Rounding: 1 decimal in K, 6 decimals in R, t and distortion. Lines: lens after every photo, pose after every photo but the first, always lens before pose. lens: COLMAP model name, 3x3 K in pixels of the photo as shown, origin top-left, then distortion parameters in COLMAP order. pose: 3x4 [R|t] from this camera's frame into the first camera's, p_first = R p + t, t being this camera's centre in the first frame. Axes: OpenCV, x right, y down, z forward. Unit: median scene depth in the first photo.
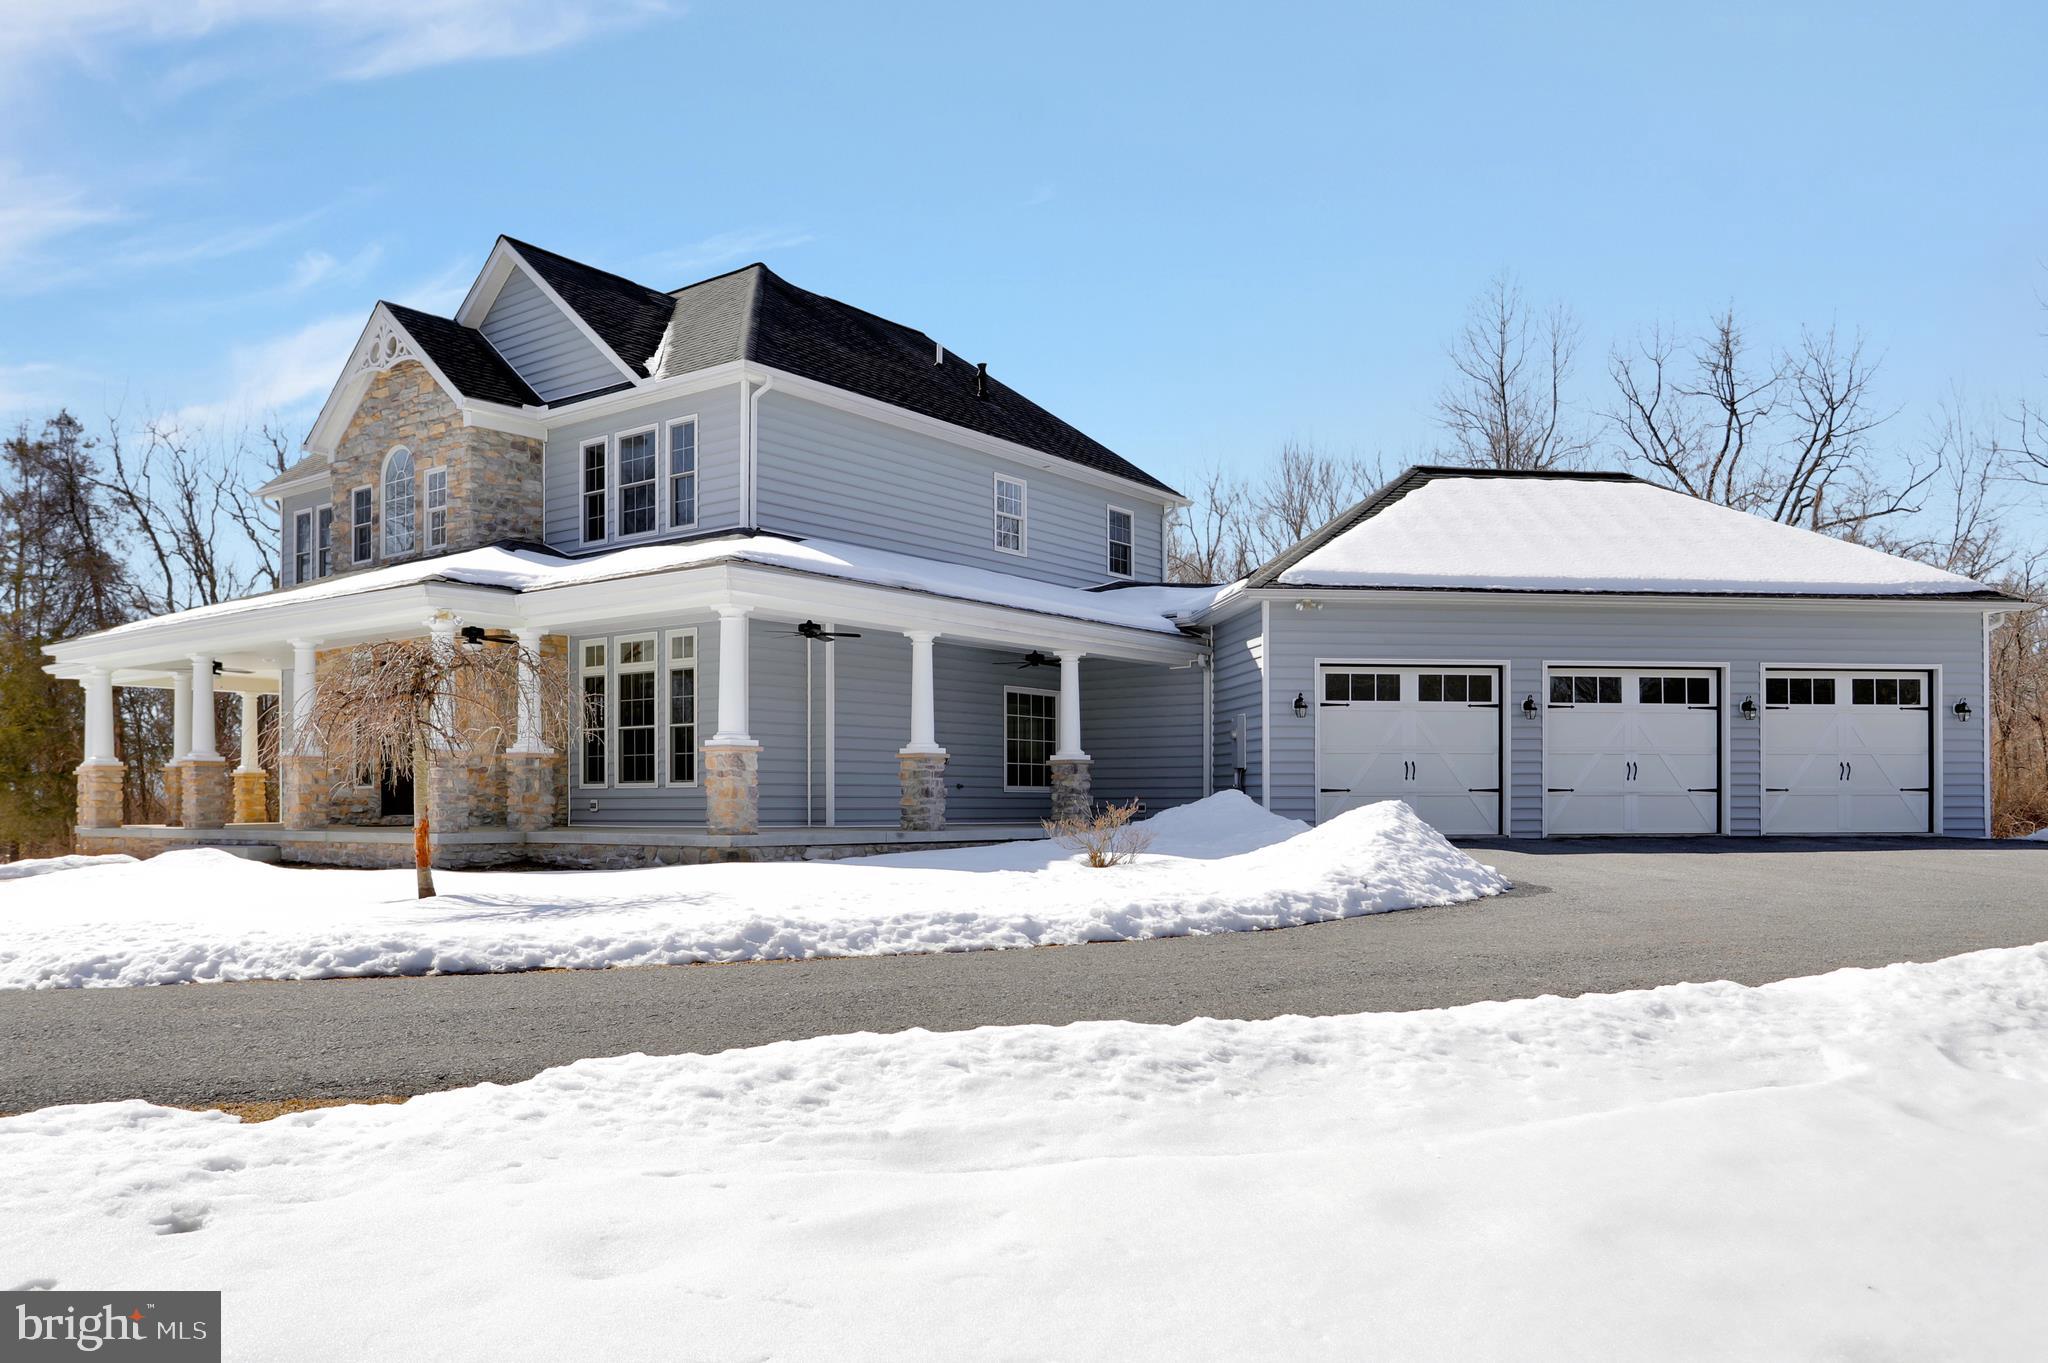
lens RADIAL K [[1526.2, 0, 965.2], [0, 1526.2, 793.9], [0, 0, 1]] dist [-0.002145, 0.001450]
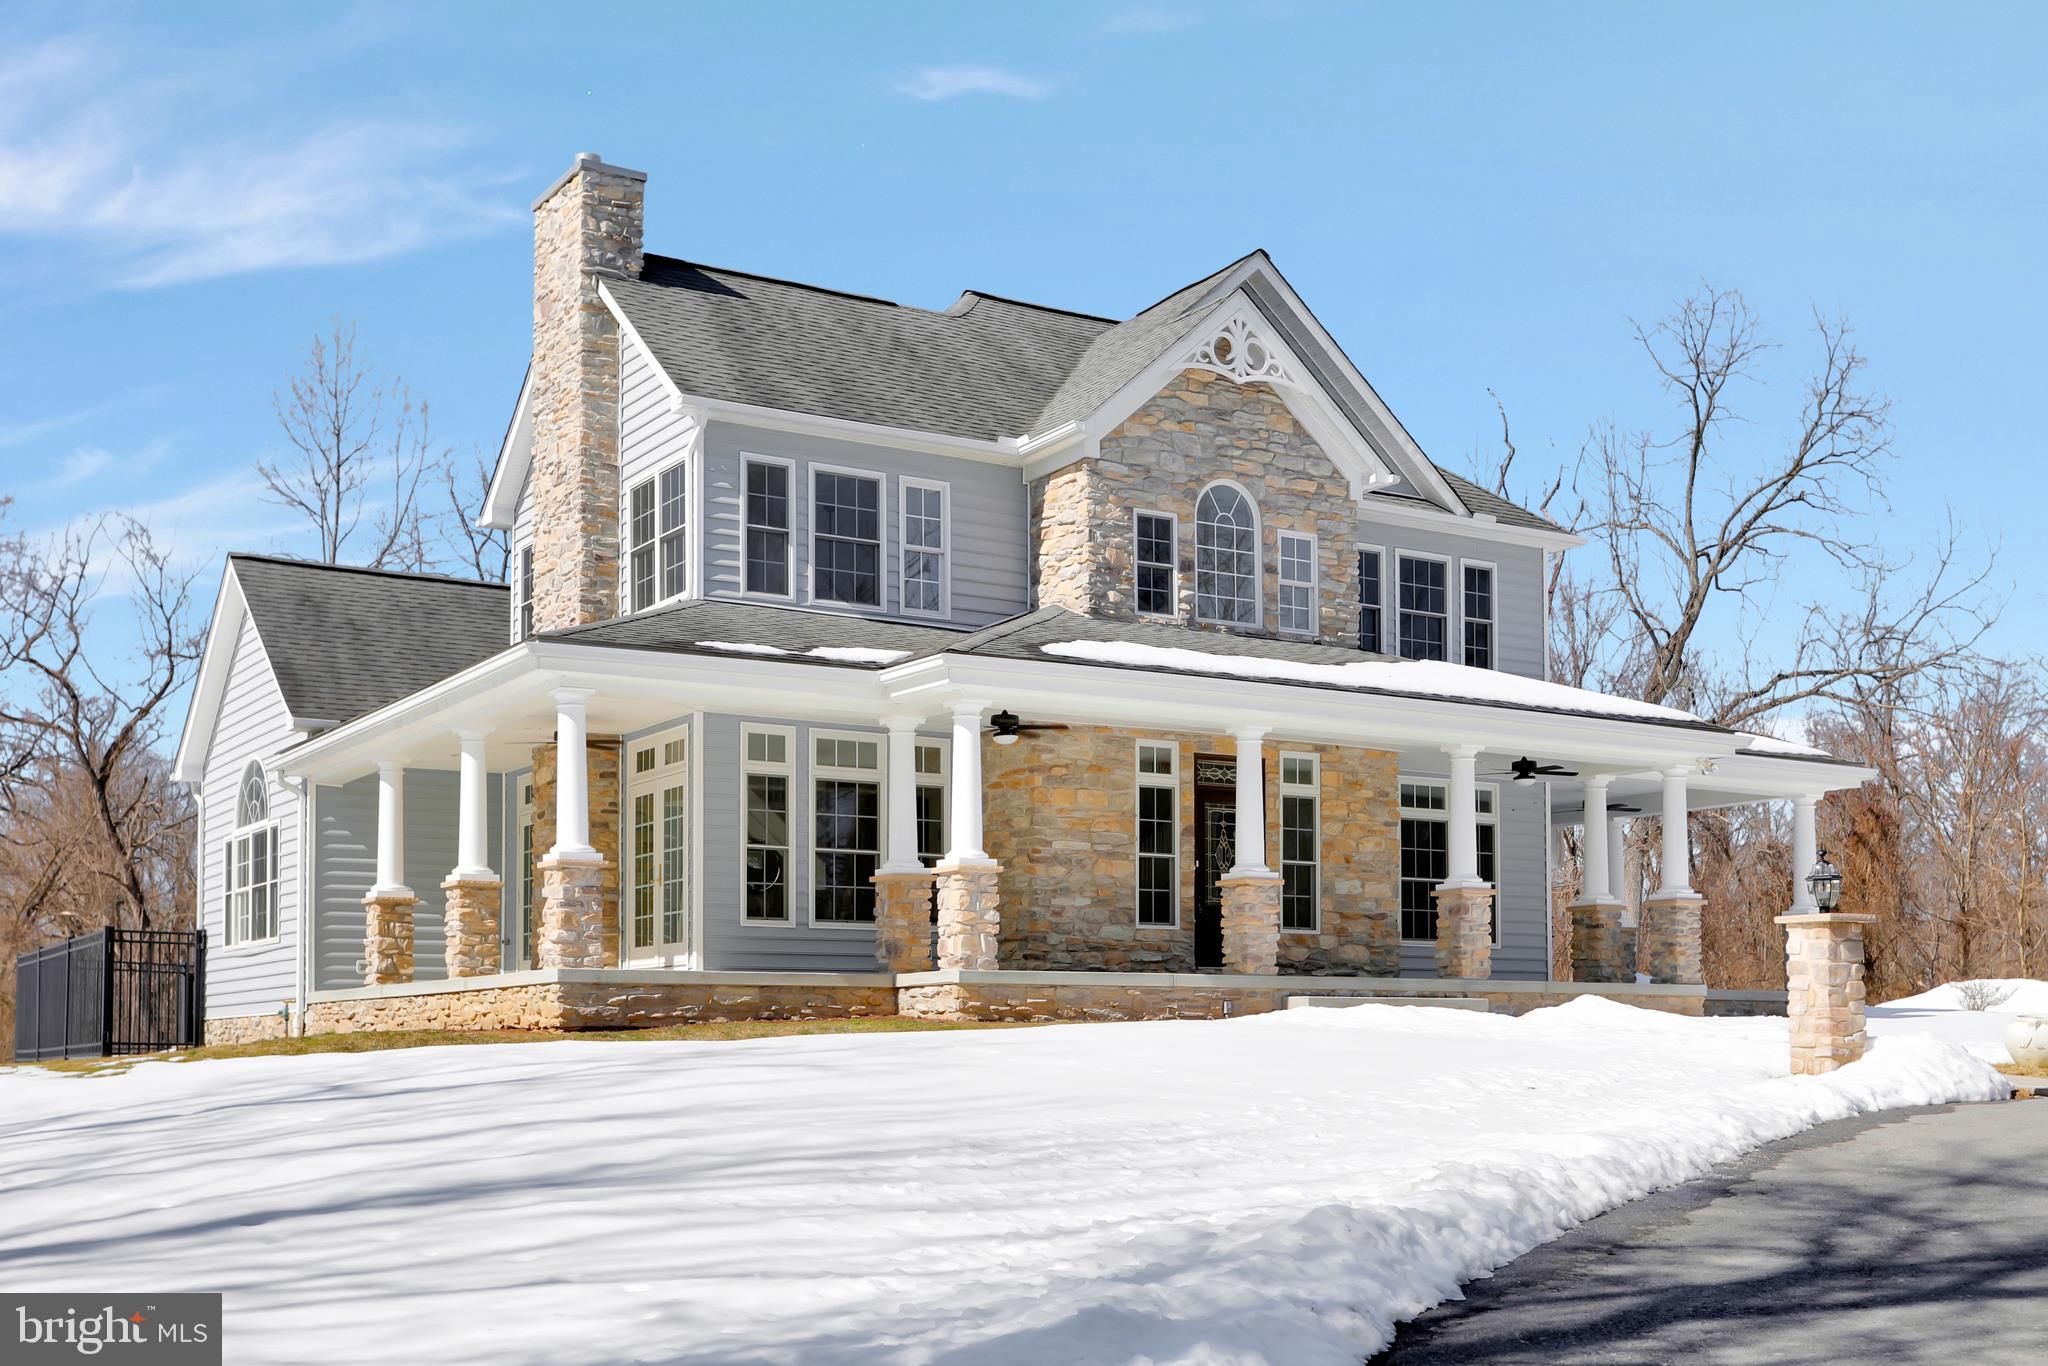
lens RADIAL K [[2310.7, 0, 1015.5], [0, 2310.7, 987.1], [0, 0, 1]] dist [0.000316, 0.018584]
pose [[0.331509, 0.028435, 0.943024, -1.541812], [-0.006427, 0.999591, -0.027881, 0.058535], [-0.943430, 0.003182, 0.331556, 0.748092]]
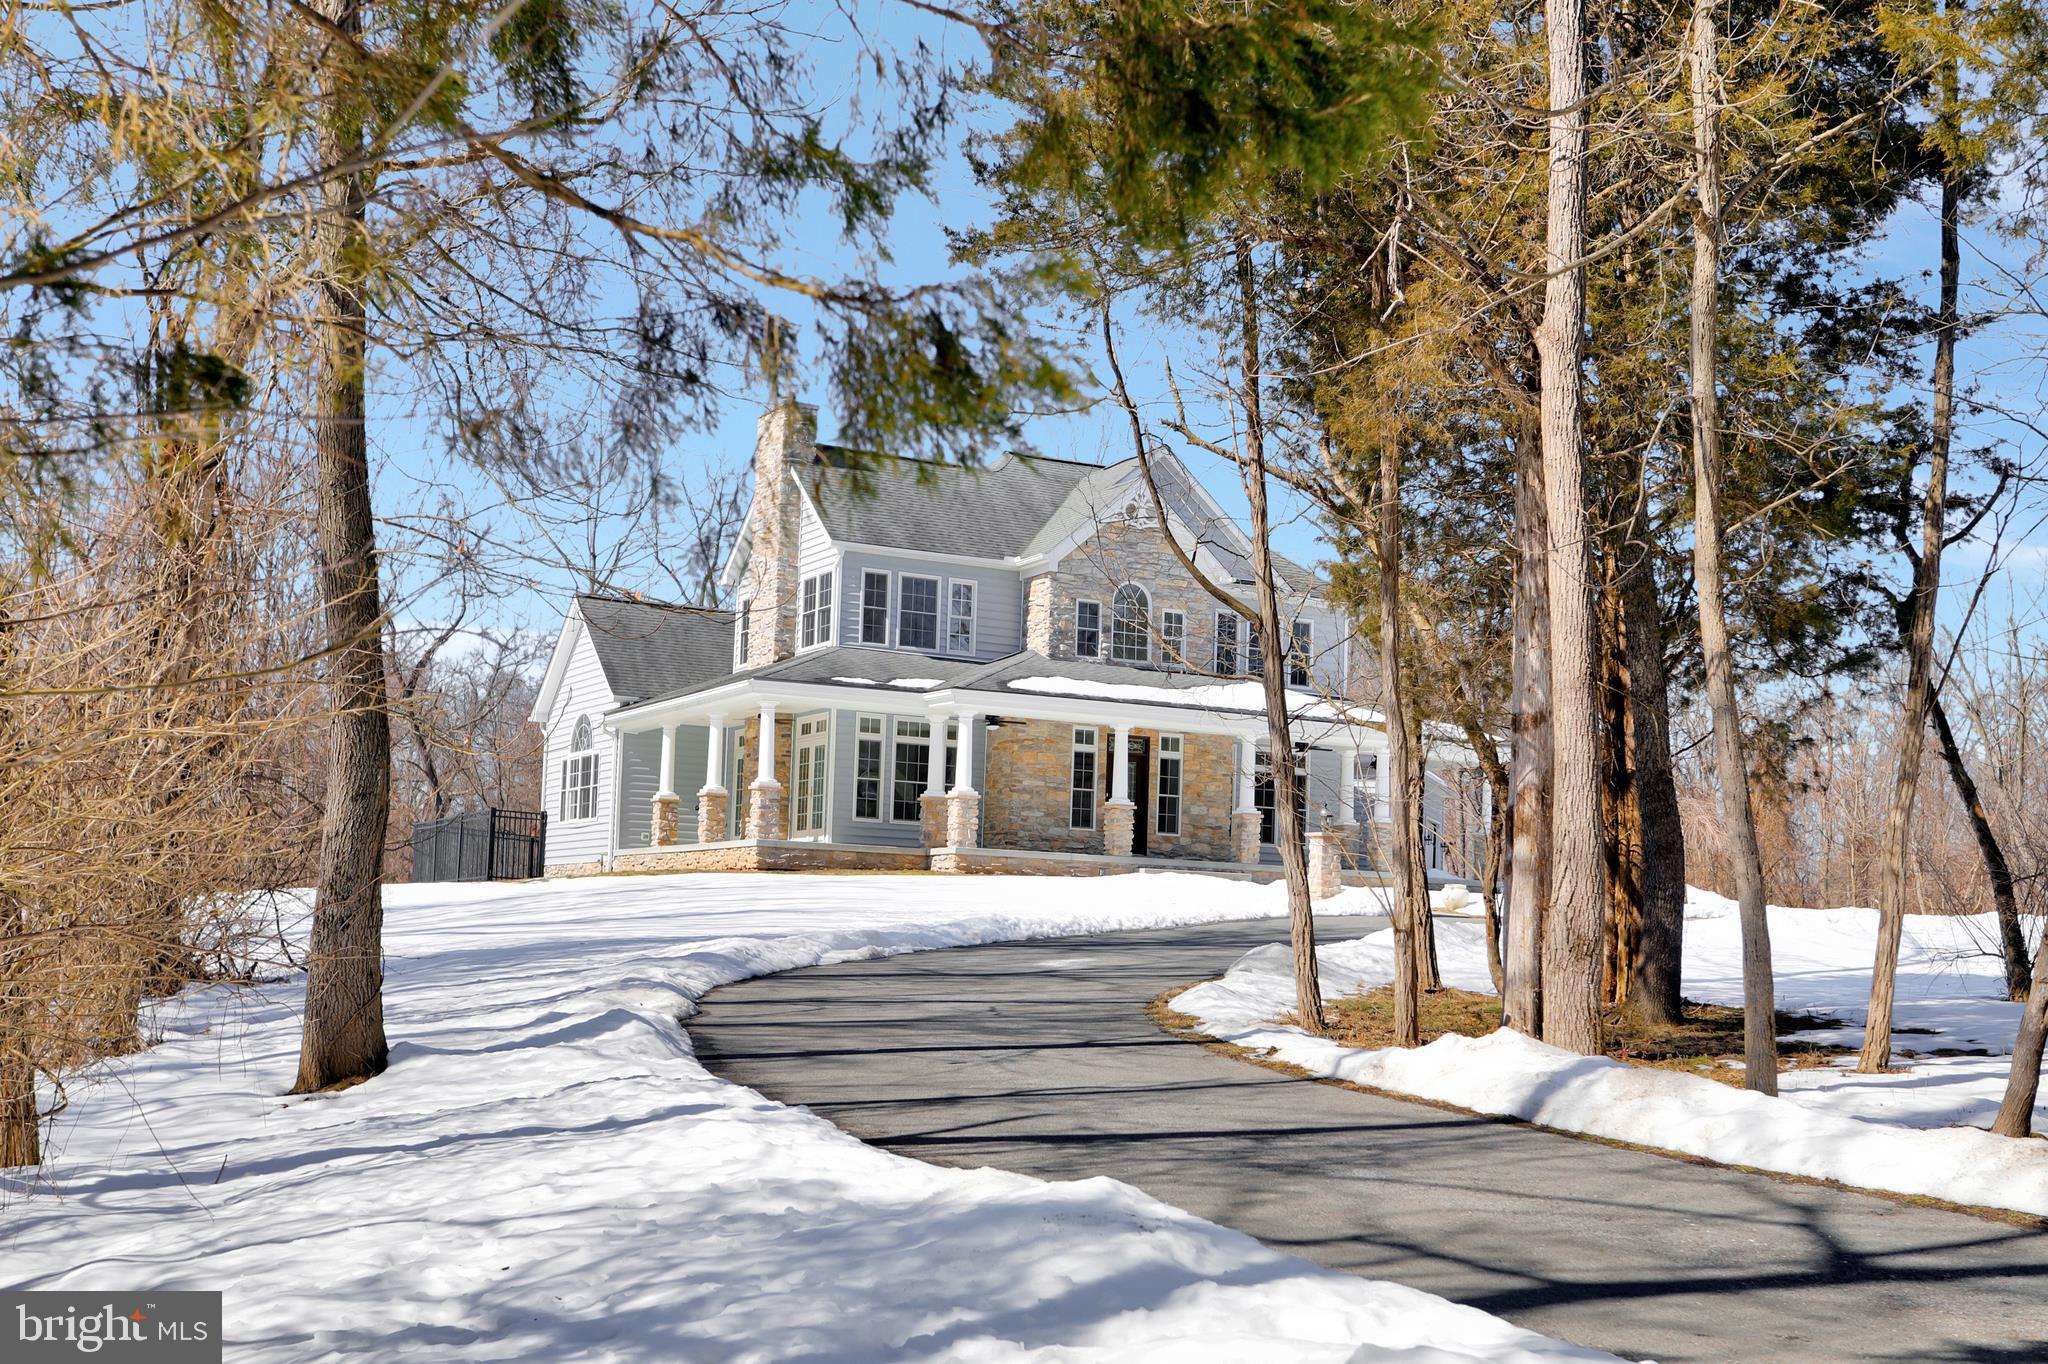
lens RADIAL K [[2336.7, 0, 1026.6], [0, 2336.7, 849.7], [0, 0, 1]] dist [-0.002807, 0.004395]
pose [[0.397818, 0.055149, 0.915805, -2.398162], [-0.044295, 0.998182, -0.040868, 0.103918], [-0.916394, -0.024307, 0.399538, 0.258236]]
